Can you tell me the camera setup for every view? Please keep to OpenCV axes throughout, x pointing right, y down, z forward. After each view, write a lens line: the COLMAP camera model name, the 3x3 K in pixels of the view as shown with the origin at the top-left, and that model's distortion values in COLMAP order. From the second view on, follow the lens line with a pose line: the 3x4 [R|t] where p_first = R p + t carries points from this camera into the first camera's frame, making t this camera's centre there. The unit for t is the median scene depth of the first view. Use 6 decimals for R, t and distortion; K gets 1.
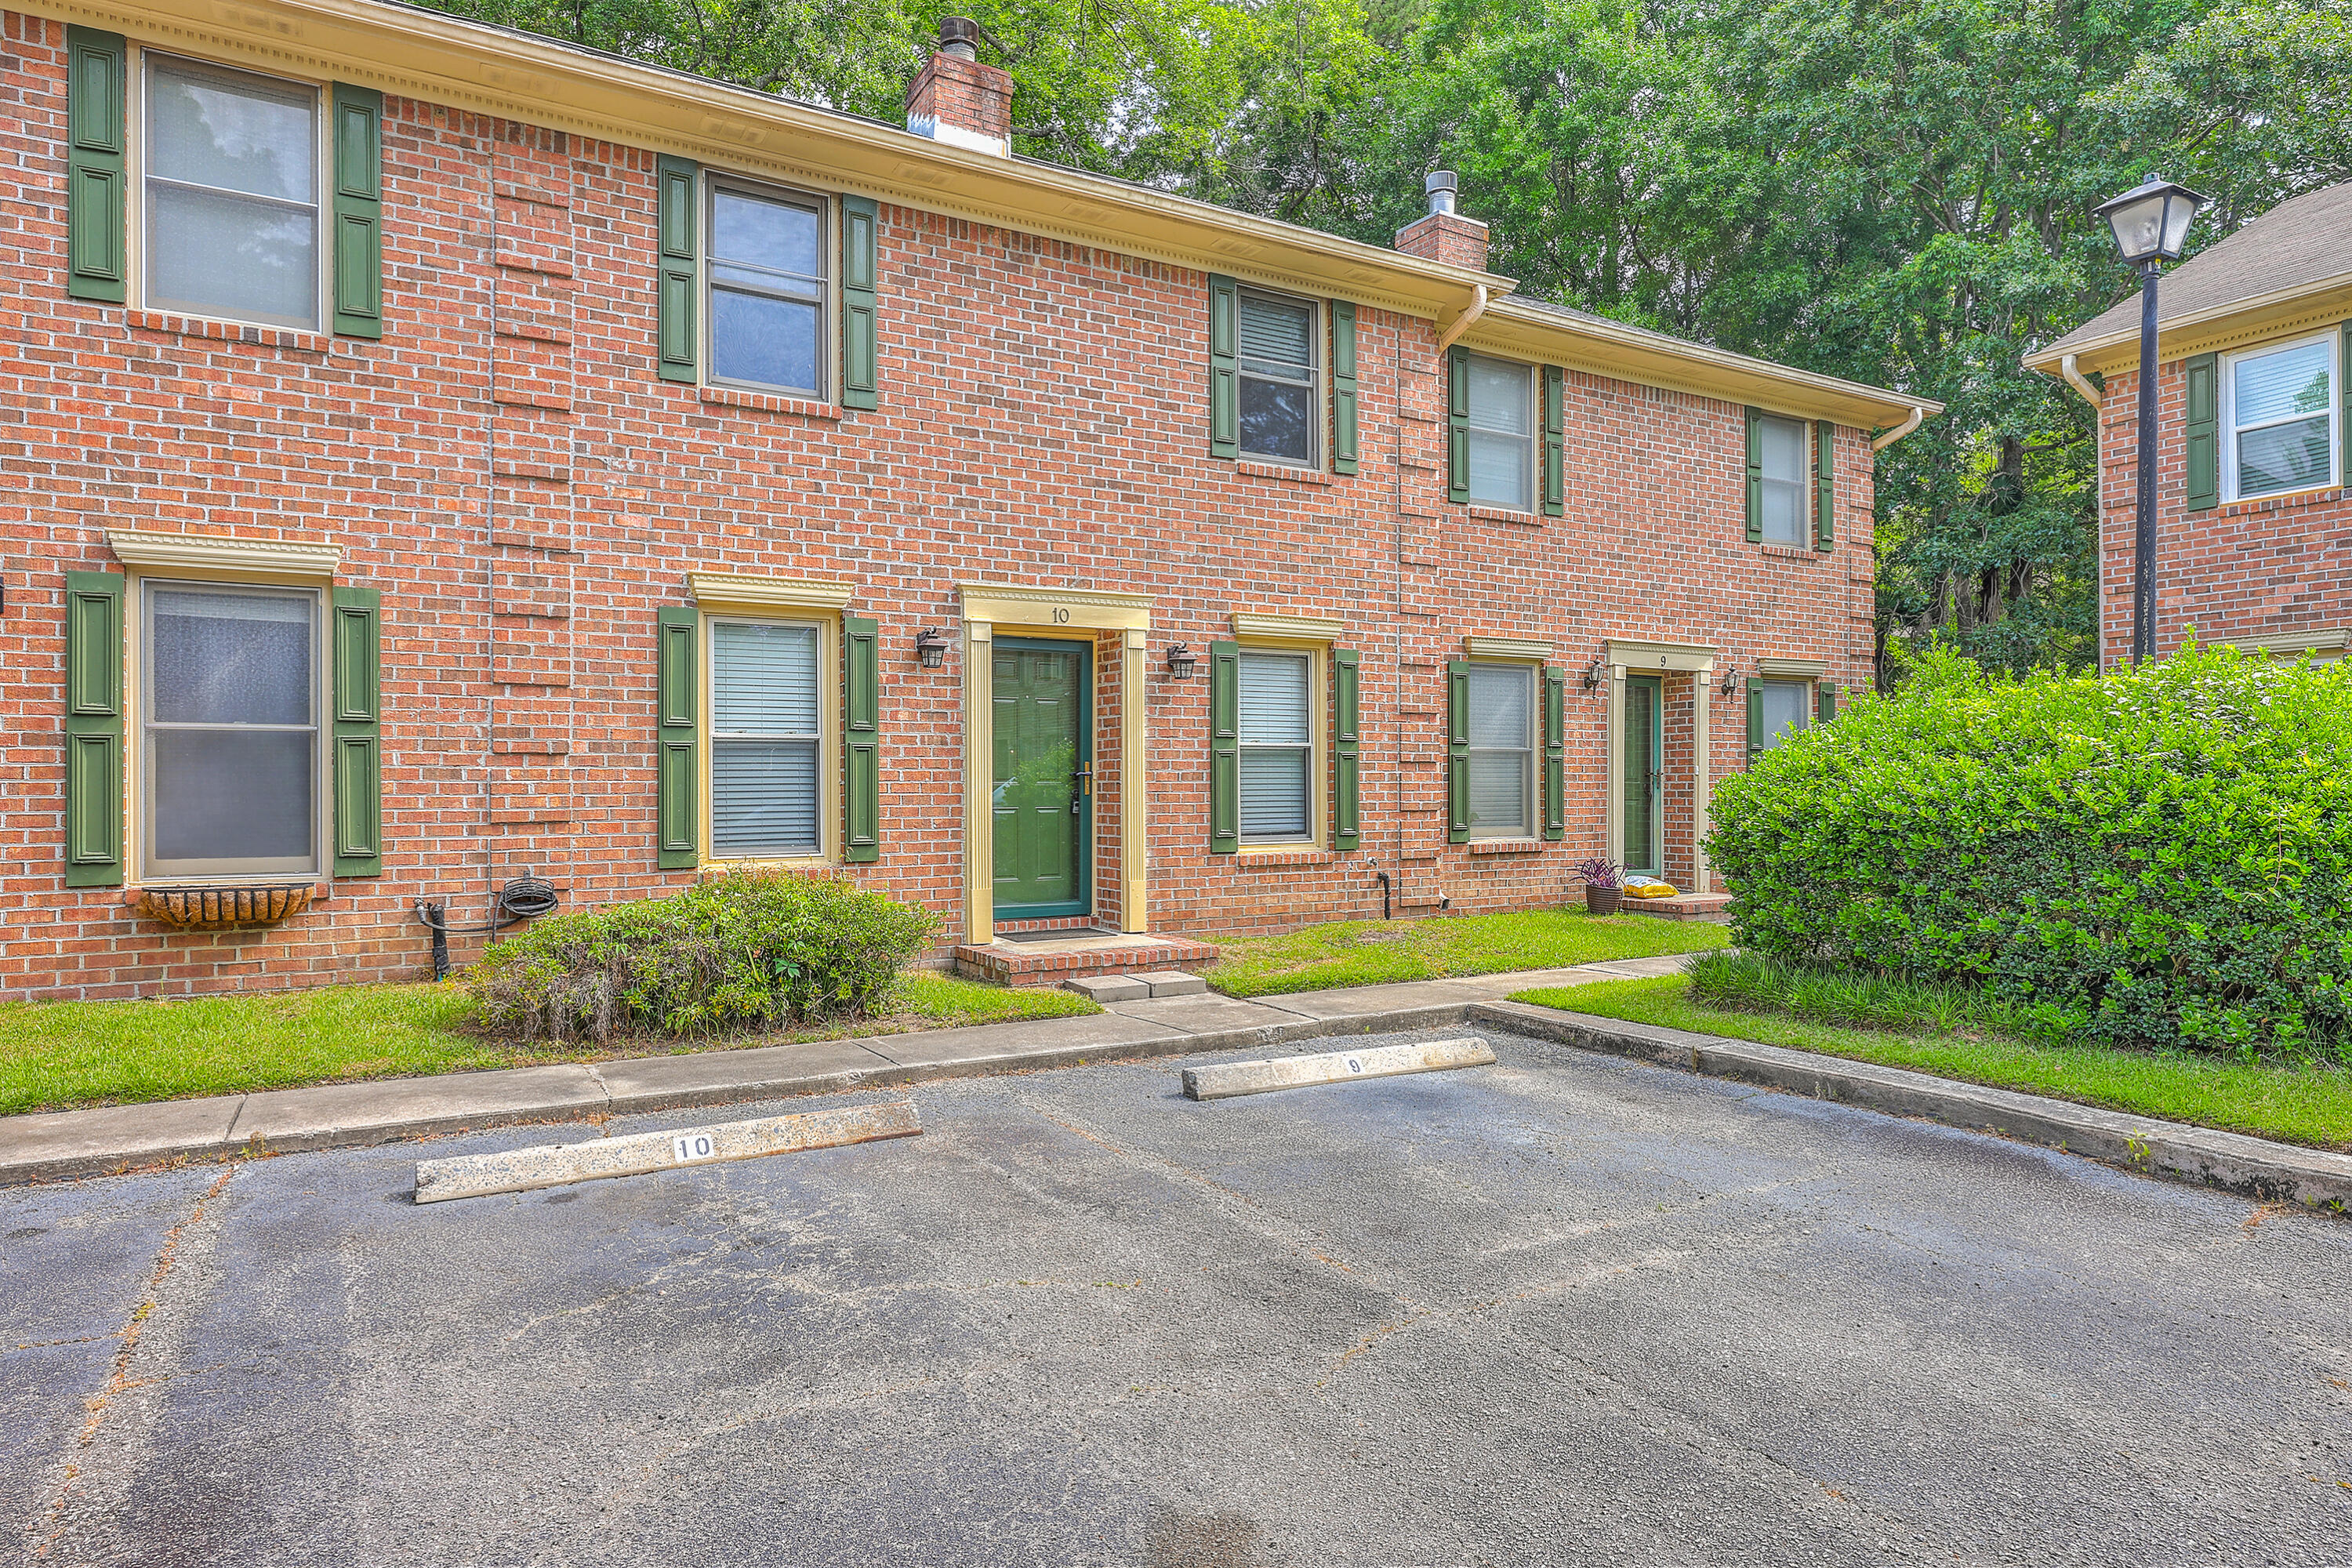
lens RADIAL K [[1422.3, 0, 1176.3], [0, 1422.3, 782.7], [0, 0, 1]] dist [0.003867, -0.000331]
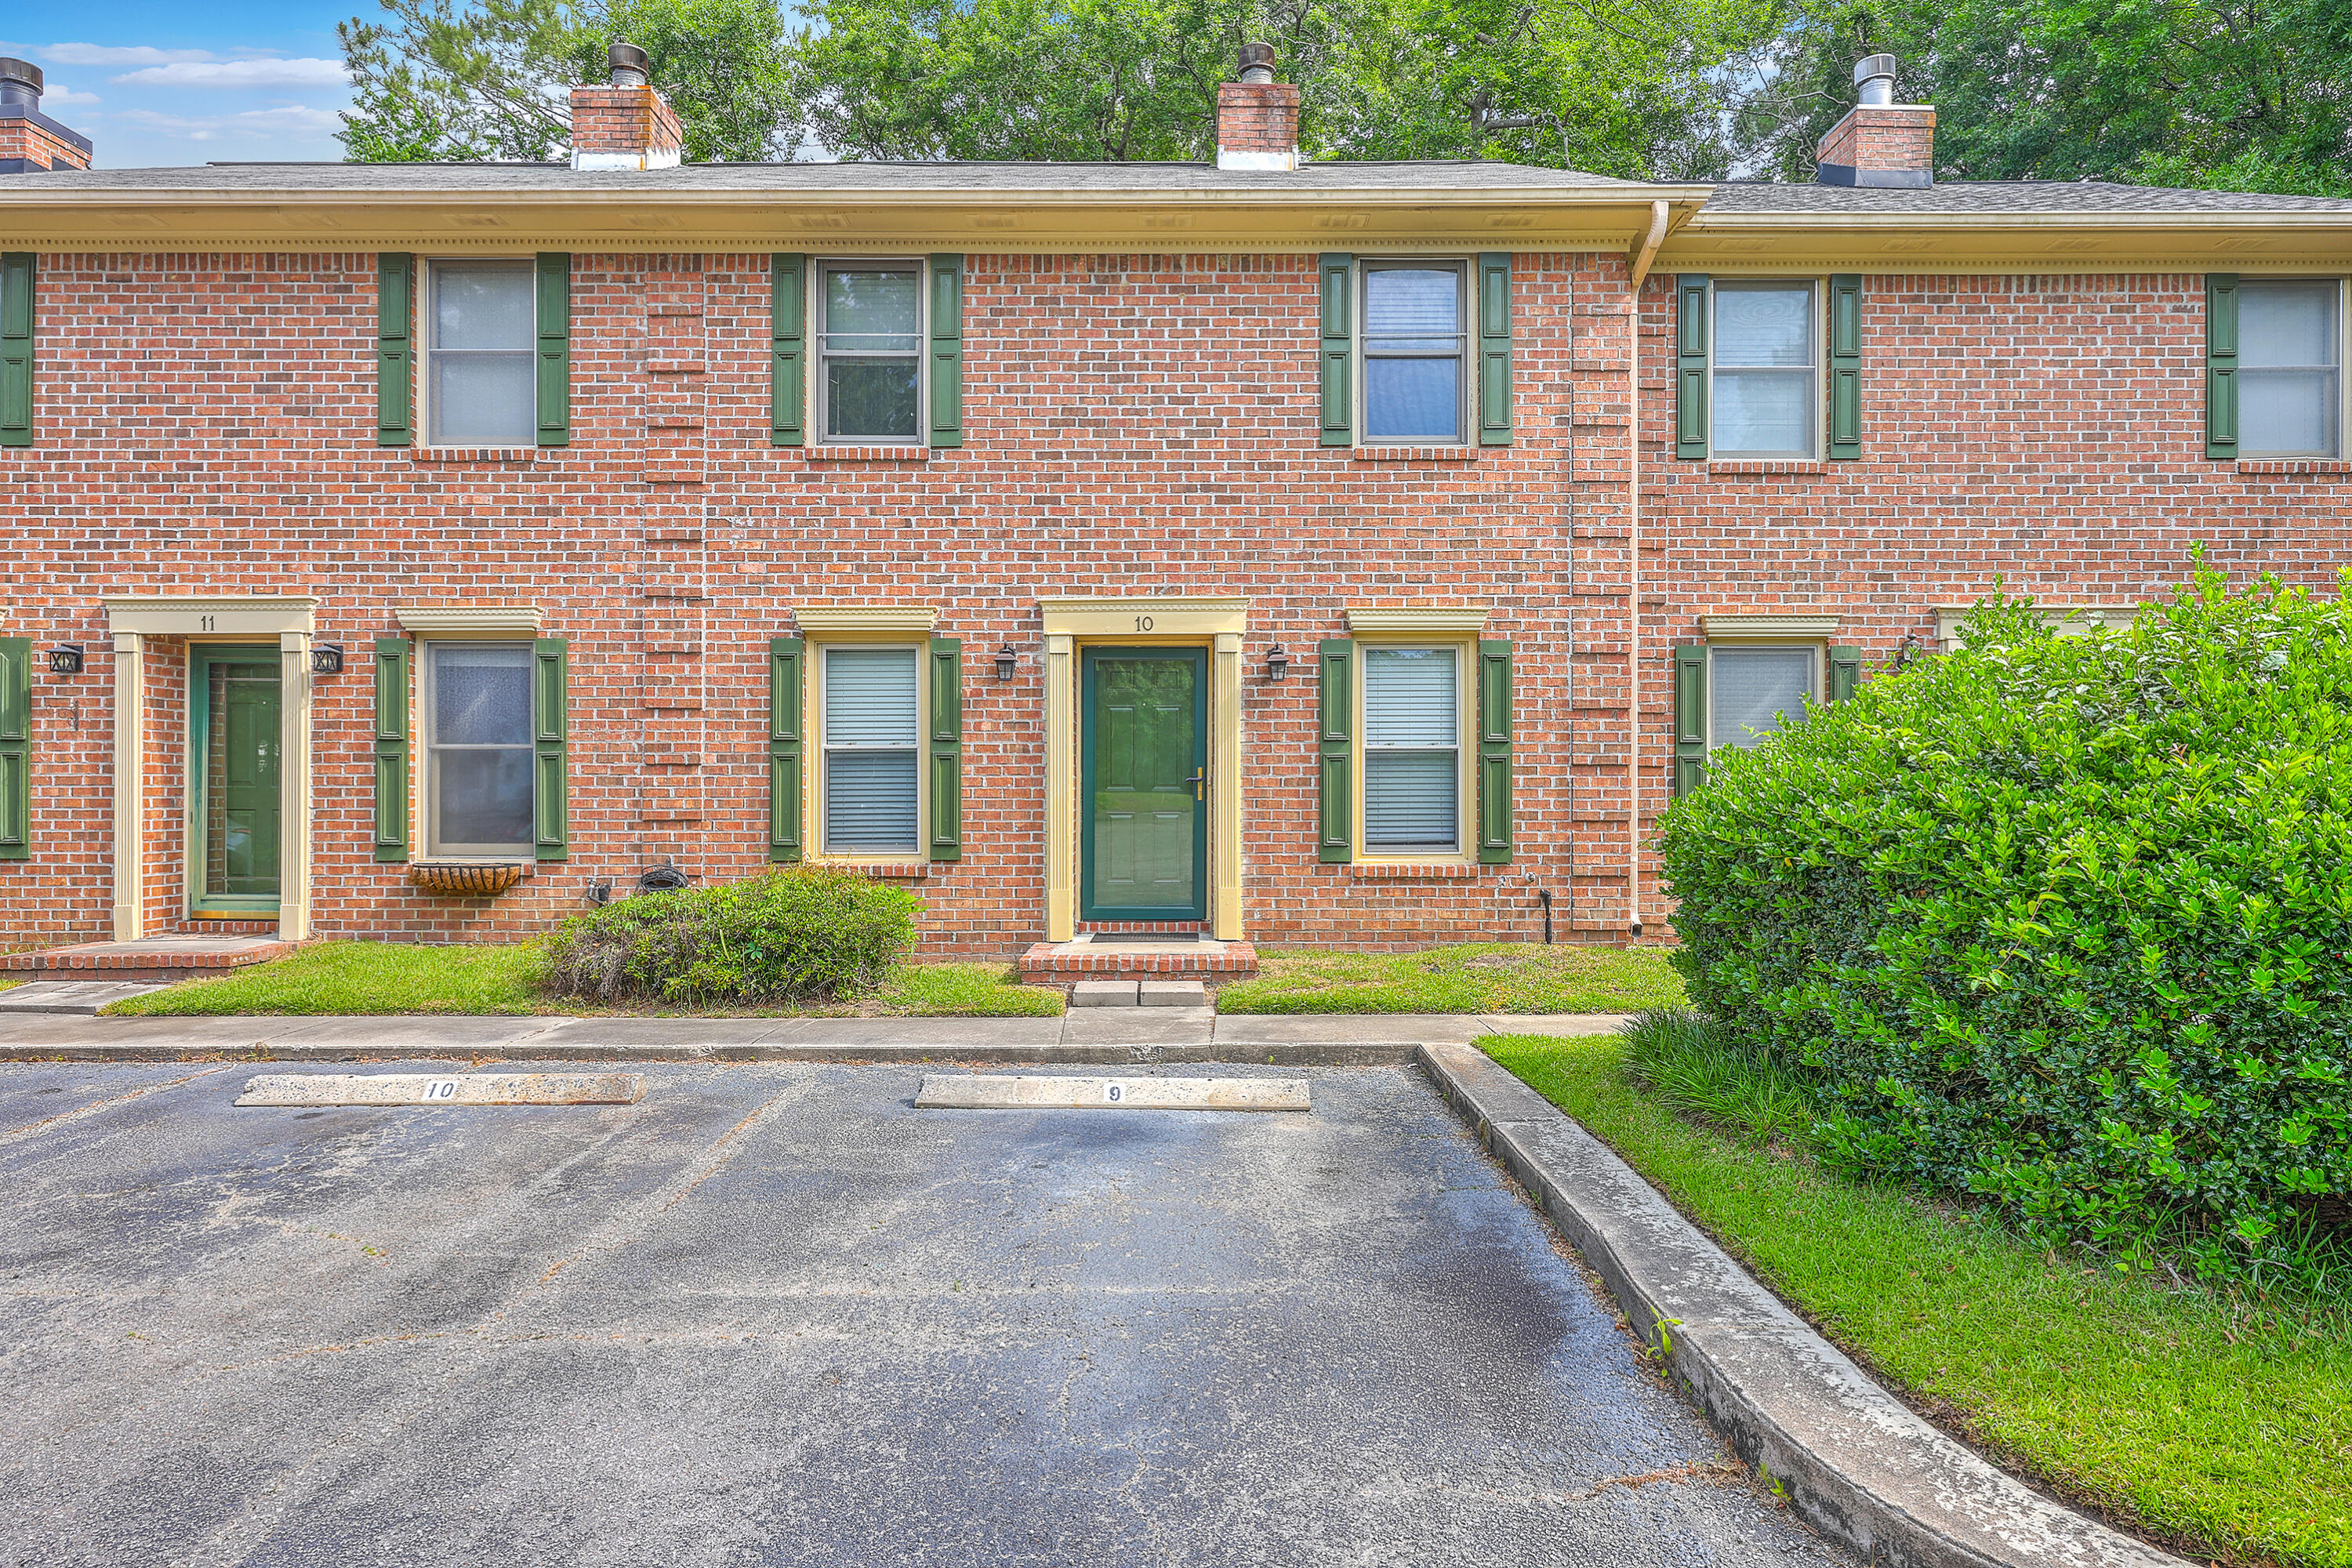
lens RADIAL K [[1358.7, 0, 1177.0], [0, 1358.7, 789.1], [0, 0, 1]] dist [0.002788, -0.001103]
pose [[0.857100, 0.002308, -0.515145, 0.466301], [-0.000580, 0.999994, 0.003515, -0.003158], [0.515150, -0.002714, 0.857096, 0.192067]]
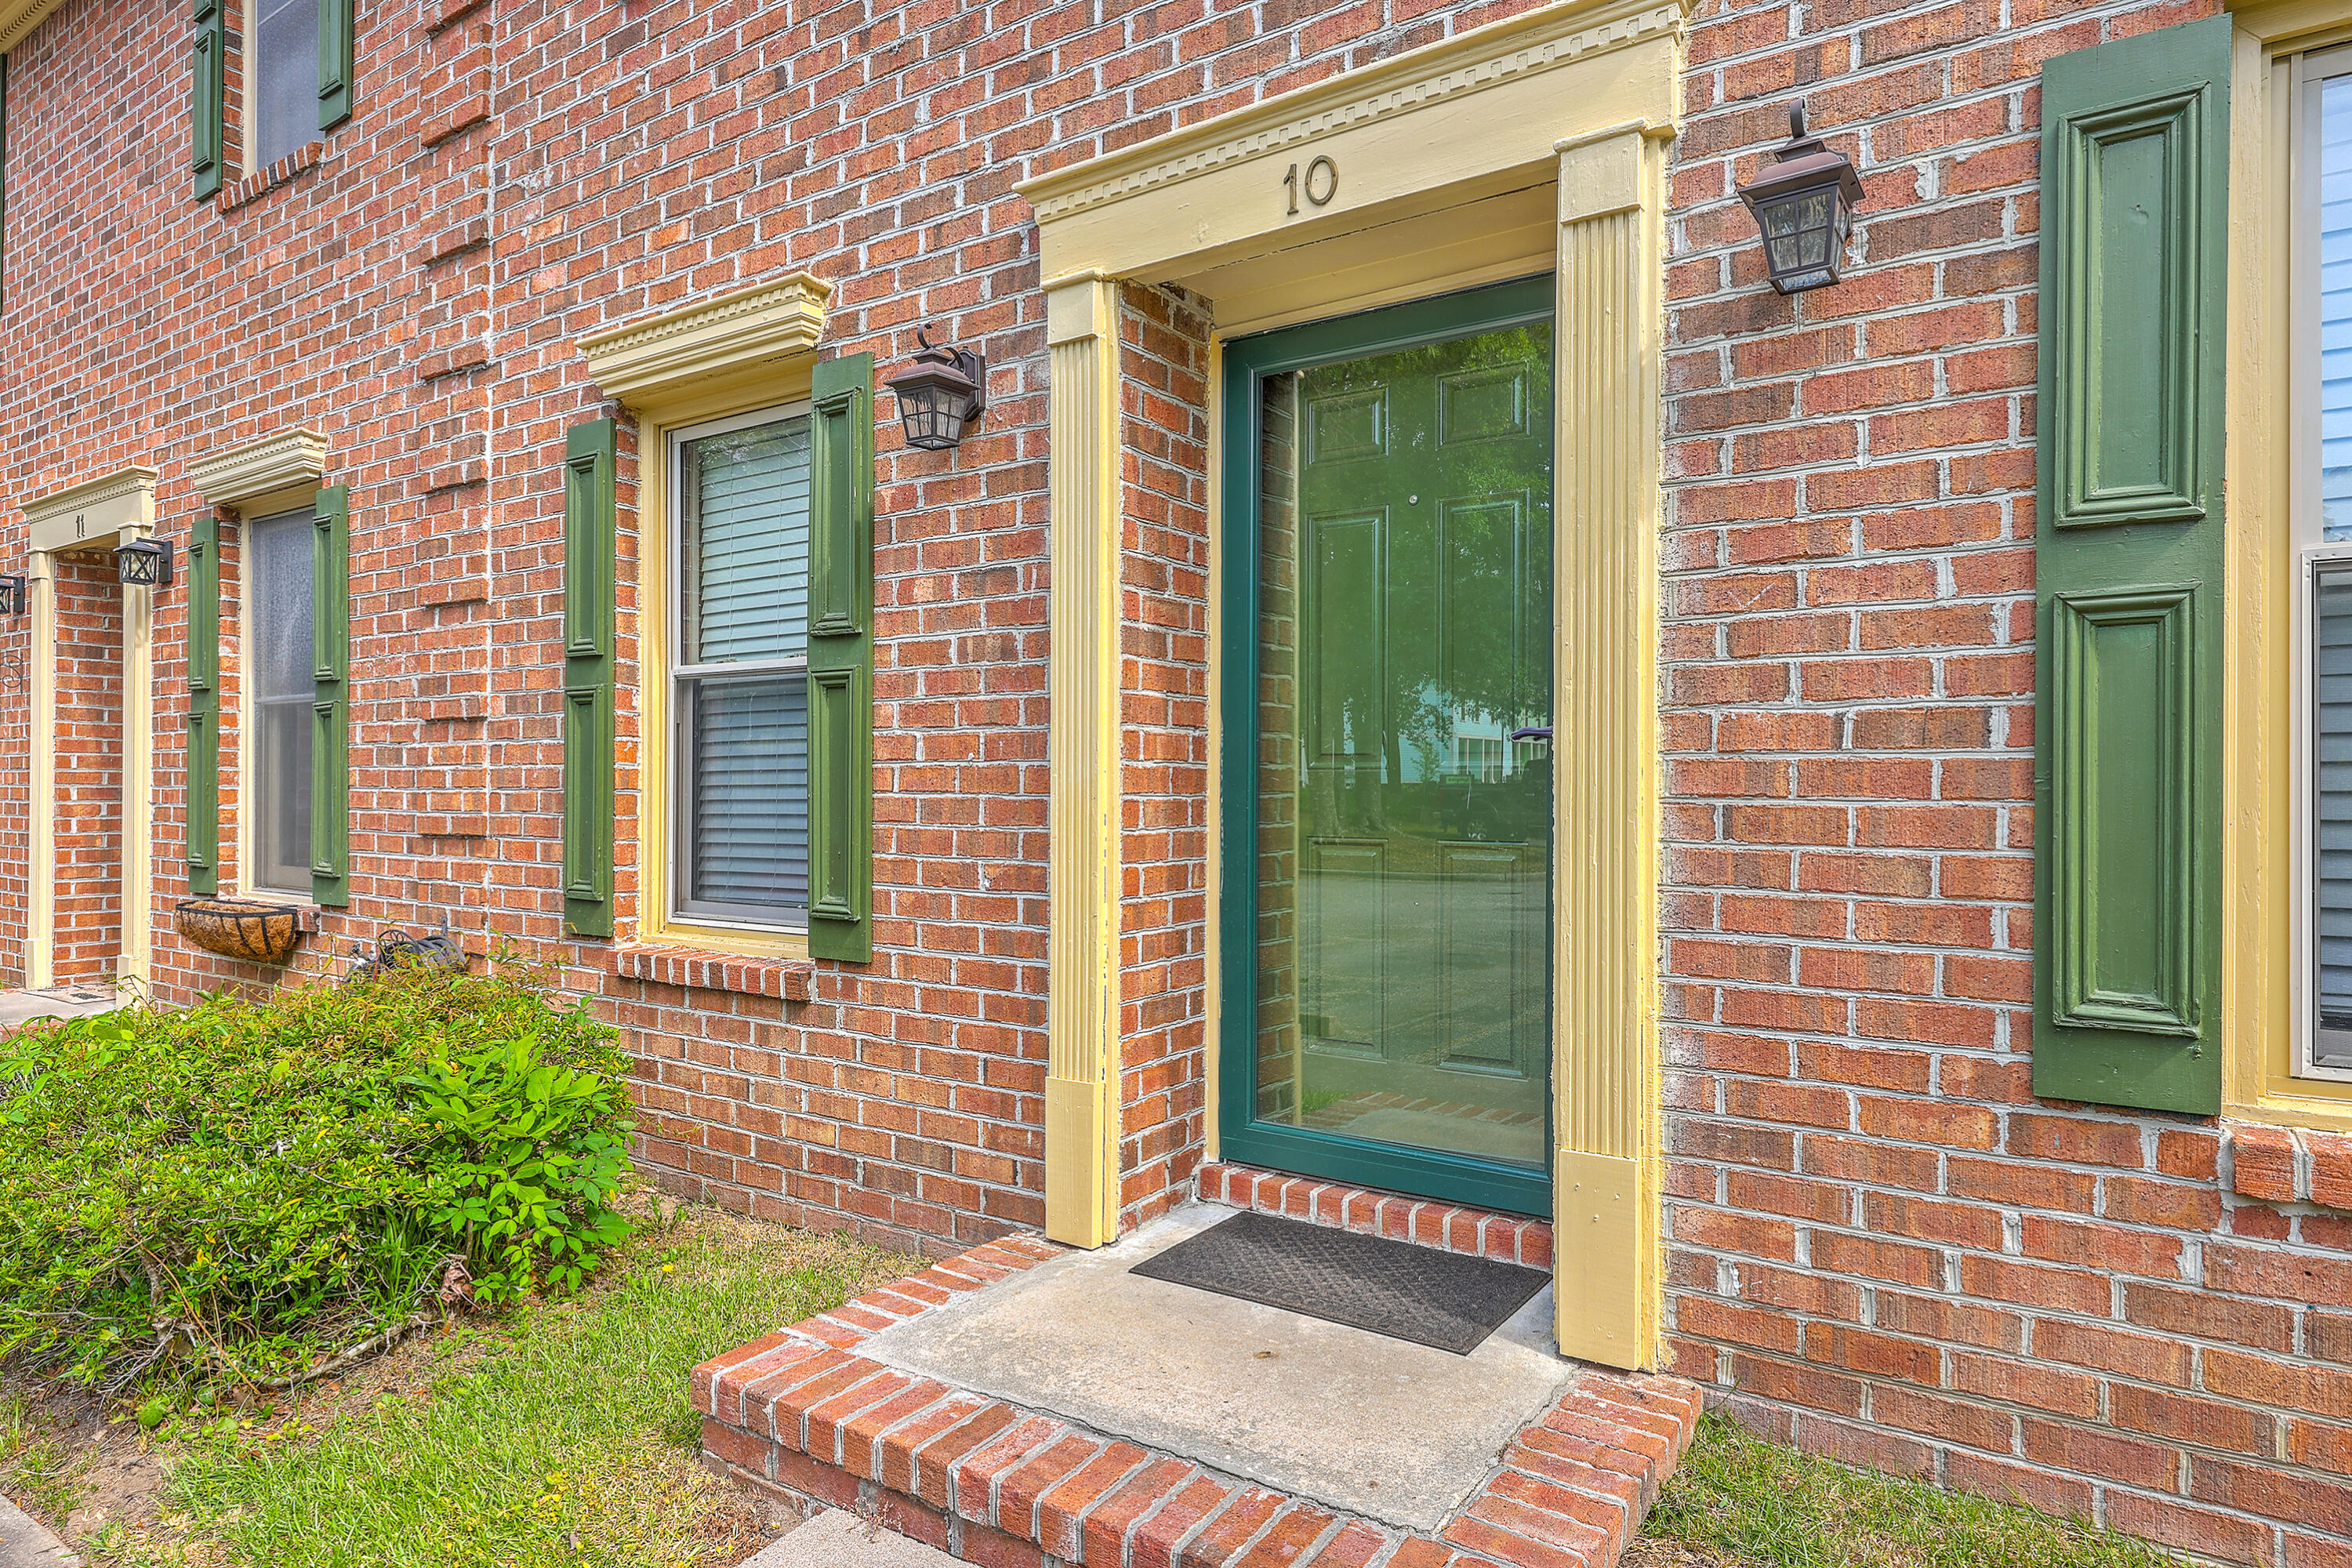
lens RADIAL K [[1358.7, 0, 1178.9], [0, 1358.7, 788.5], [0, 0, 1]] dist [0.002788, -0.001103]
pose [[0.434827, 0.005443, -0.900498, 0.167435], [-0.000801, 0.999984, 0.005658, 0.004128], [0.900514, -0.001739, 0.434824, 0.908864]]
